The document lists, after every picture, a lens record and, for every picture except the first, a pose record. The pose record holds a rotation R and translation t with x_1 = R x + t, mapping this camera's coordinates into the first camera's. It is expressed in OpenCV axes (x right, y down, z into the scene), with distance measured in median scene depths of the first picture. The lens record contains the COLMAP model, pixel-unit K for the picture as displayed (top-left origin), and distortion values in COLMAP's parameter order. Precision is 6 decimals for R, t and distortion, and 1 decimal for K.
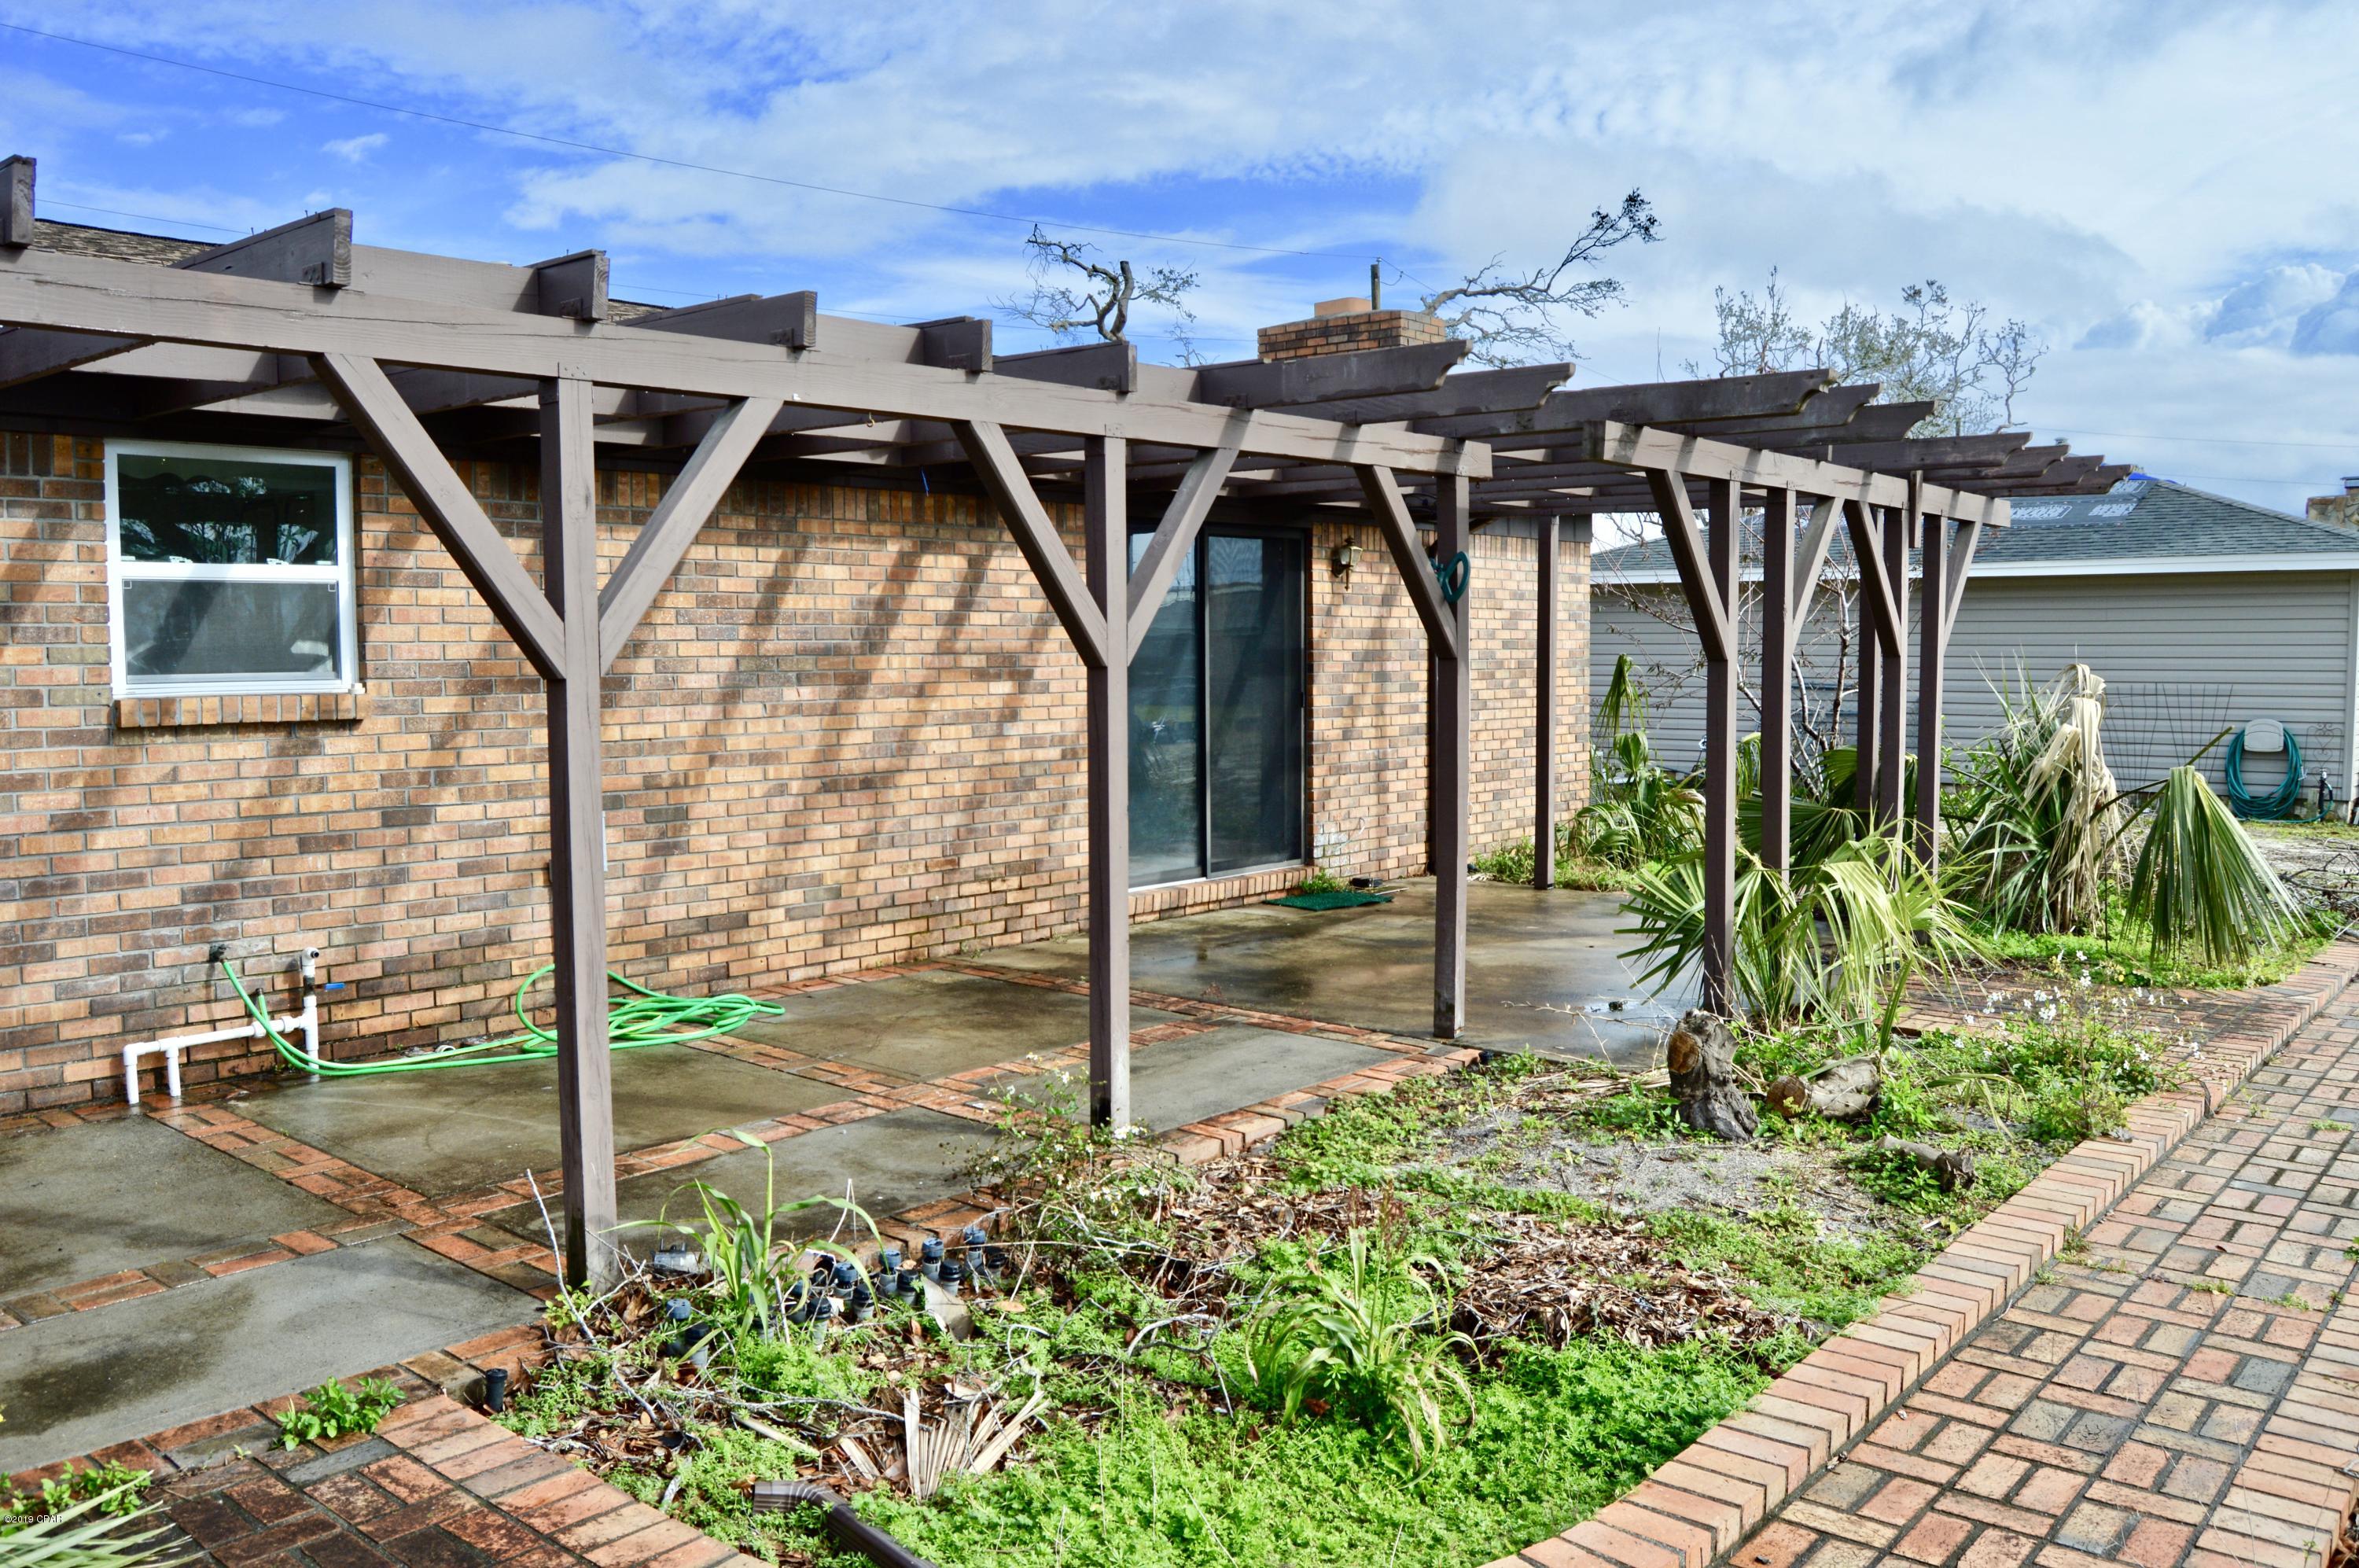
lens RADIAL K [[1868.8, 0, 1171.8], [0, 1868.8, 786.4], [0, 0, 1]] dist [-0.097618, 0.033932]
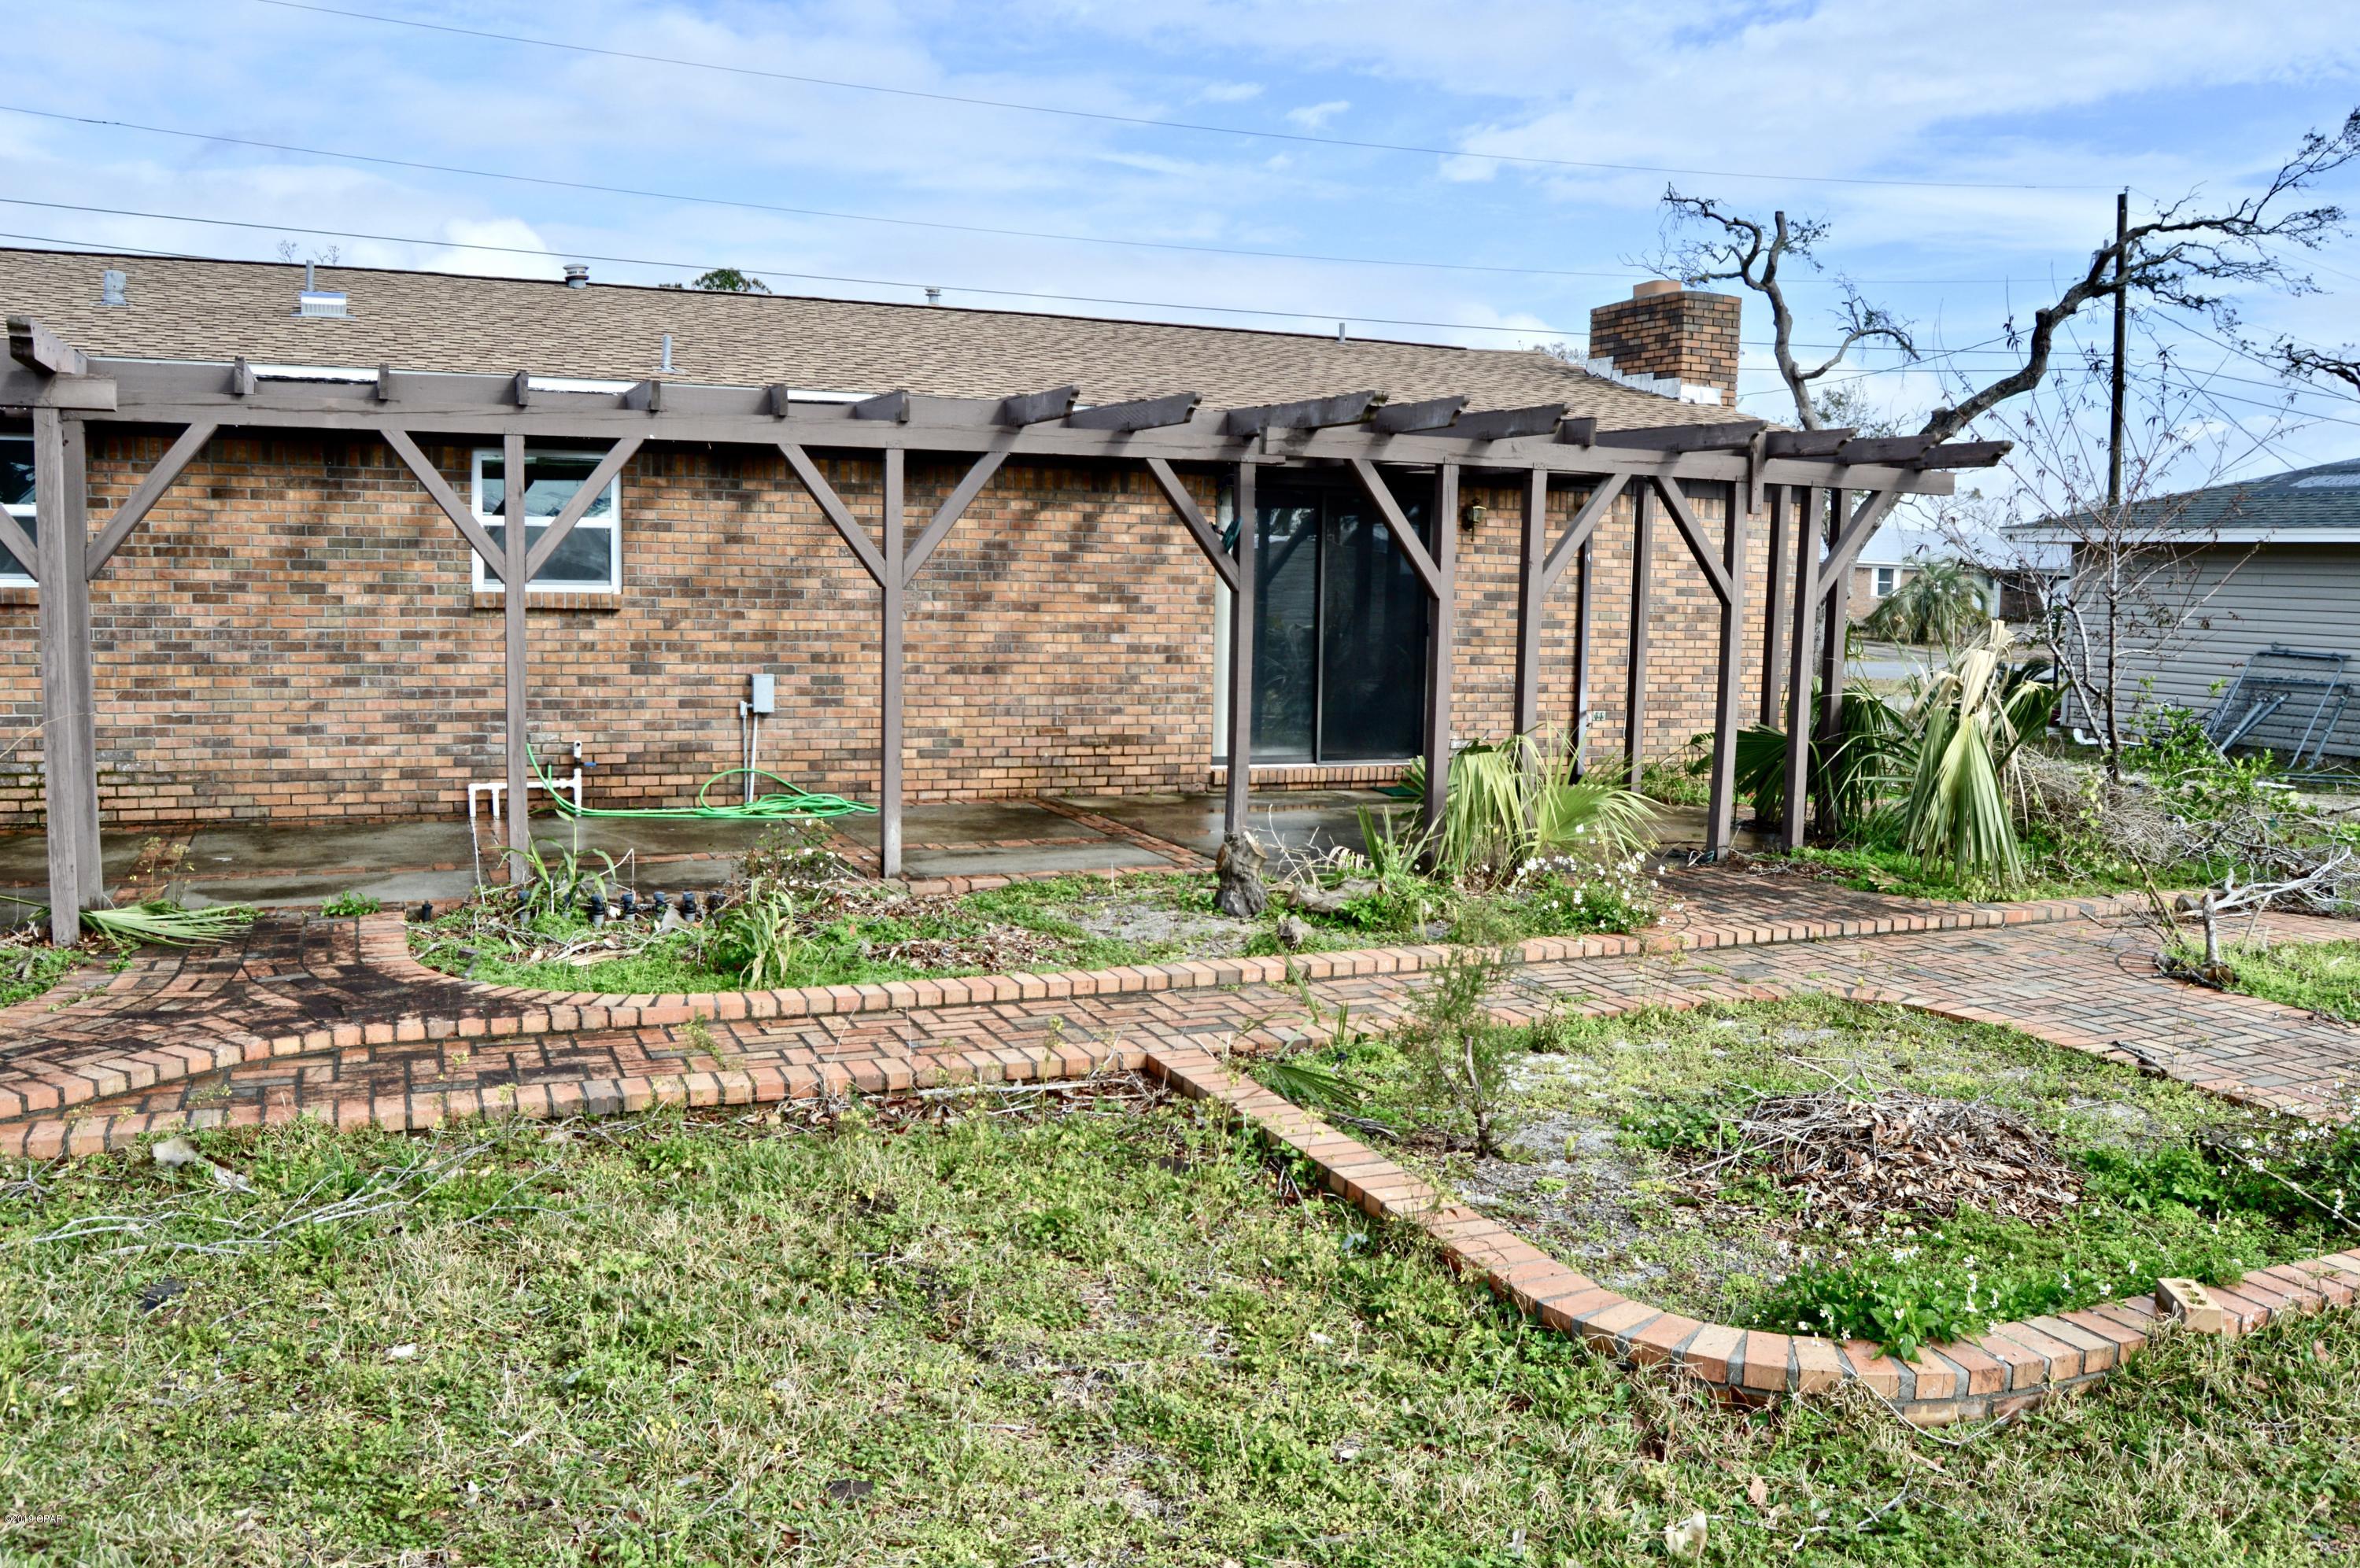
lens RADIAL K [[1869.3, 0, 1172.3], [0, 1869.3, 786.4], [0, 0, 1]] dist [-0.097618, 0.033932]
pose [[0.890799, 0.078244, -0.447611, 0.647160], [-0.061822, 0.996773, 0.051207, 0.005823], [0.450173, -0.017943, 0.892761, -0.243057]]
